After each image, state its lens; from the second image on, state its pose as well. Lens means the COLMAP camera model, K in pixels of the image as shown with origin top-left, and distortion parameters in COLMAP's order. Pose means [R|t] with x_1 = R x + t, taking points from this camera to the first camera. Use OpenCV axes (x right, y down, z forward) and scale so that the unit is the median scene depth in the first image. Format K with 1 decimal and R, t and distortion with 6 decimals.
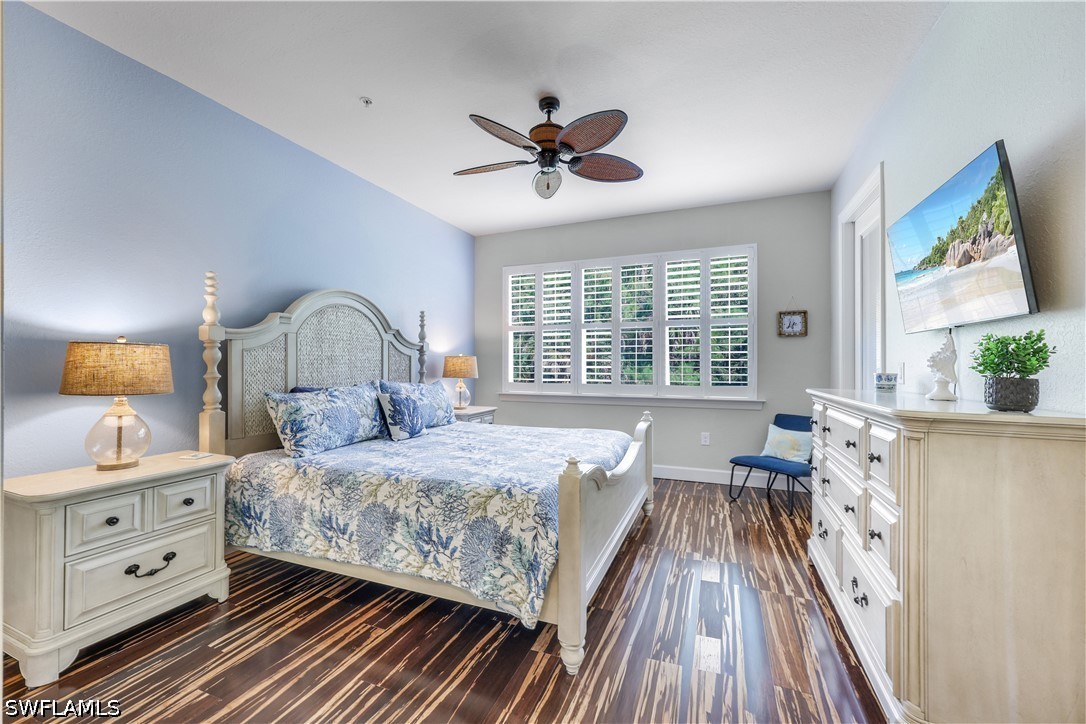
lens RADIAL K [[438.7, 0, 542.6], [0, 438.7, 361.2], [0, 0, 1]] dist [0.000452, 0.000236]
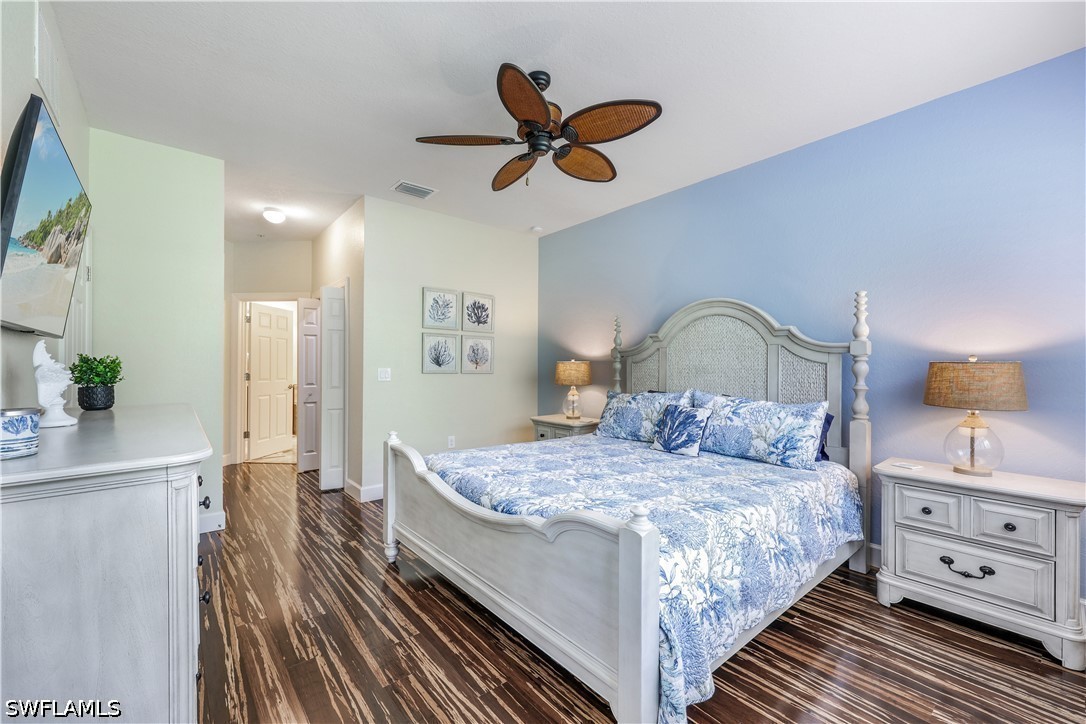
lens RADIAL K [[438.7, 0, 542.3], [0, 438.7, 364.2], [0, 0, 1]] dist [0.000452, 0.000236]
pose [[-0.469893, 0.002617, -0.882720, 0.539178], [0.008381, 0.999964, -0.001497, -0.043754], [0.882684, -0.008102, -0.469898, 0.569363]]
